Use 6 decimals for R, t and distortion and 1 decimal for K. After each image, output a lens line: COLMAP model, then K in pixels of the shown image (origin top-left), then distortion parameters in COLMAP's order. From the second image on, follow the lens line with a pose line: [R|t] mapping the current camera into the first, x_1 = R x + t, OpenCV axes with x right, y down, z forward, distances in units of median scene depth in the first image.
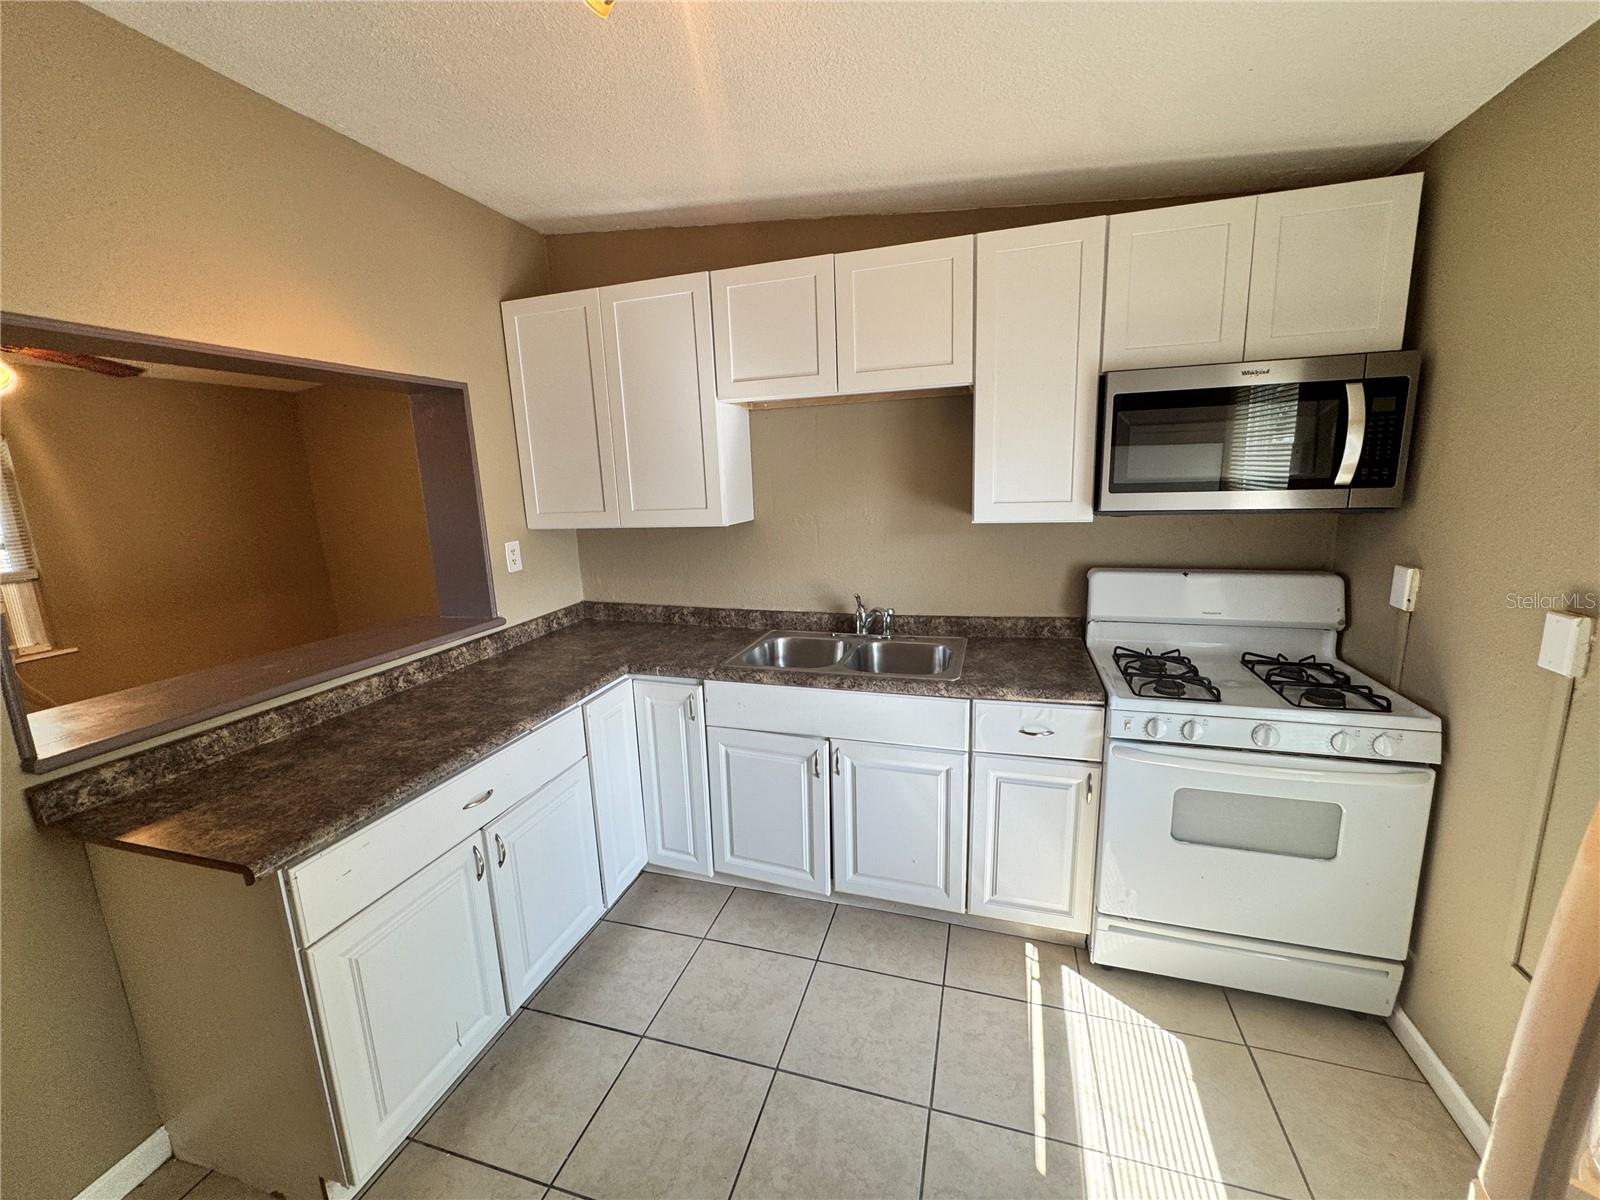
lens RADIAL K [[640.0, 0, 807.1], [0, 640.0, 597.2], [0, 0, 1]] dist [-0.005310, 0.000089]
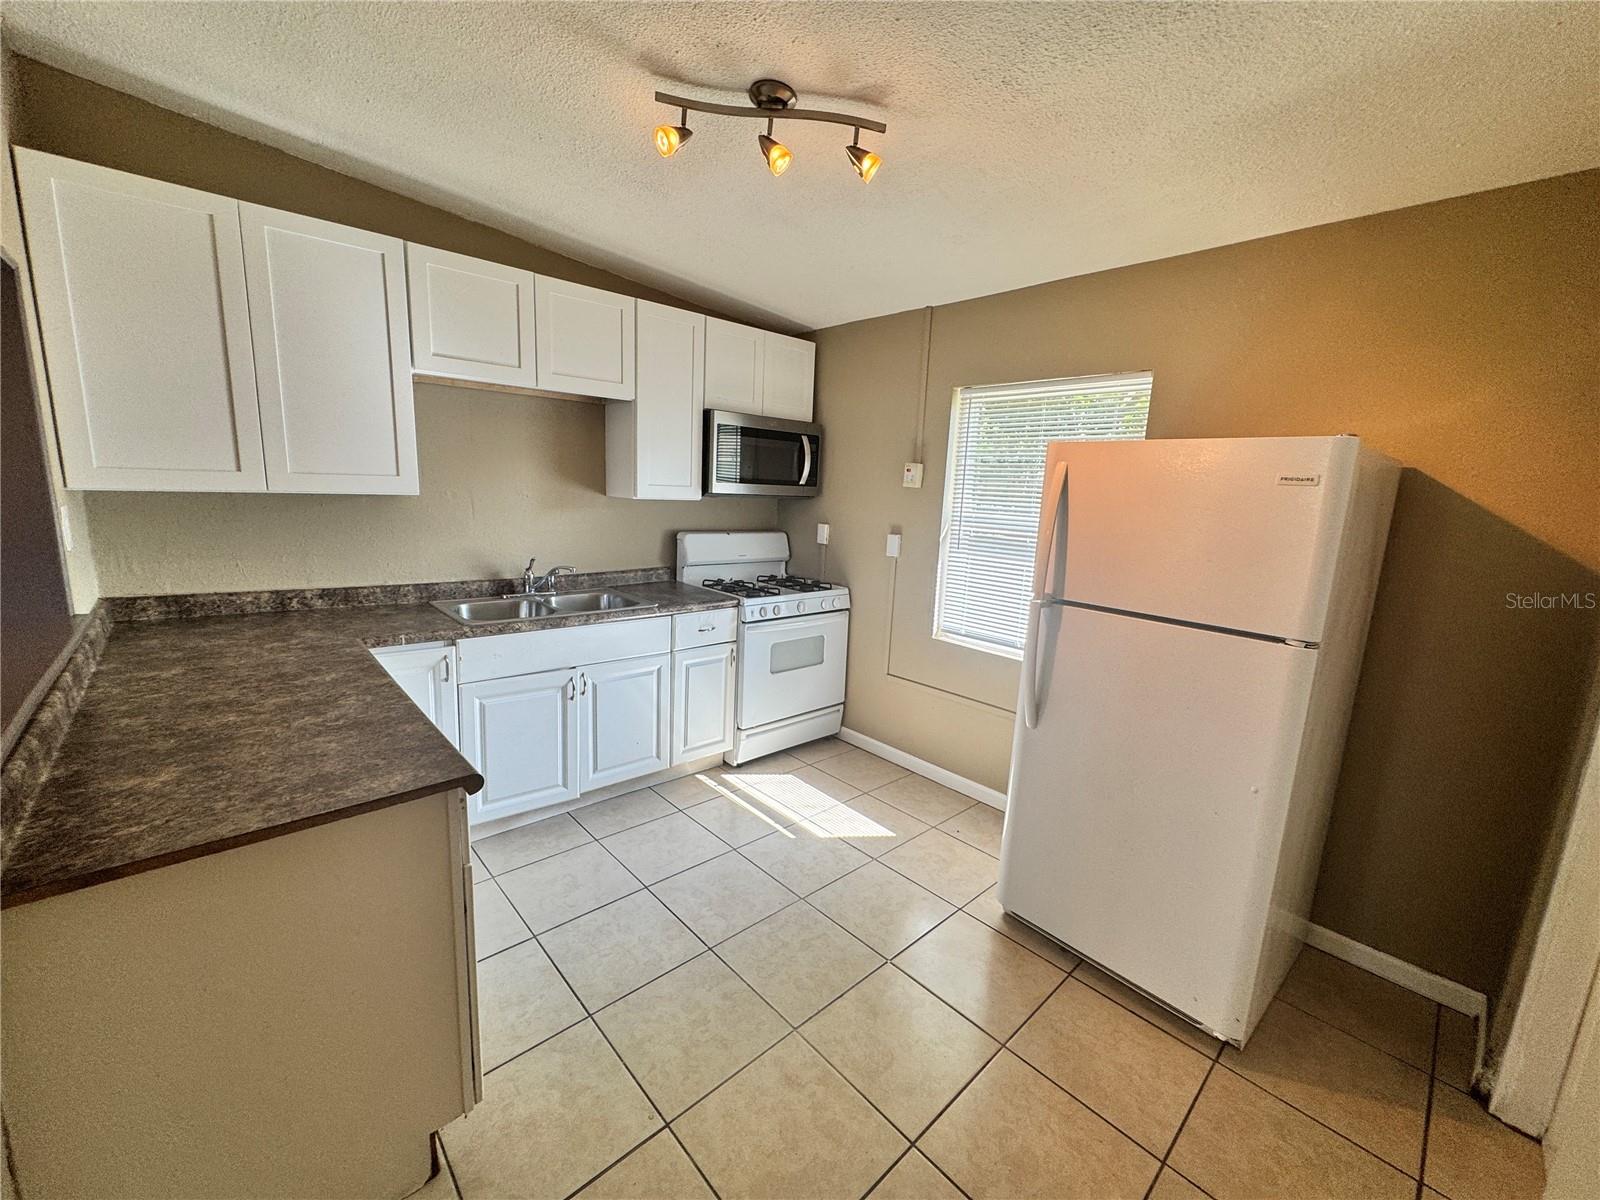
lens RADIAL K [[640.0, 0, 799.9], [0, 640.0, 600.5], [0, 0, 1]] dist [-0.005310, 0.000089]
pose [[0.503739, -0.098176, 0.858259, -0.827779], [0.102163, 0.993319, 0.053663, 0.071996], [-0.857794, 0.060650, 0.510403, -0.019072]]
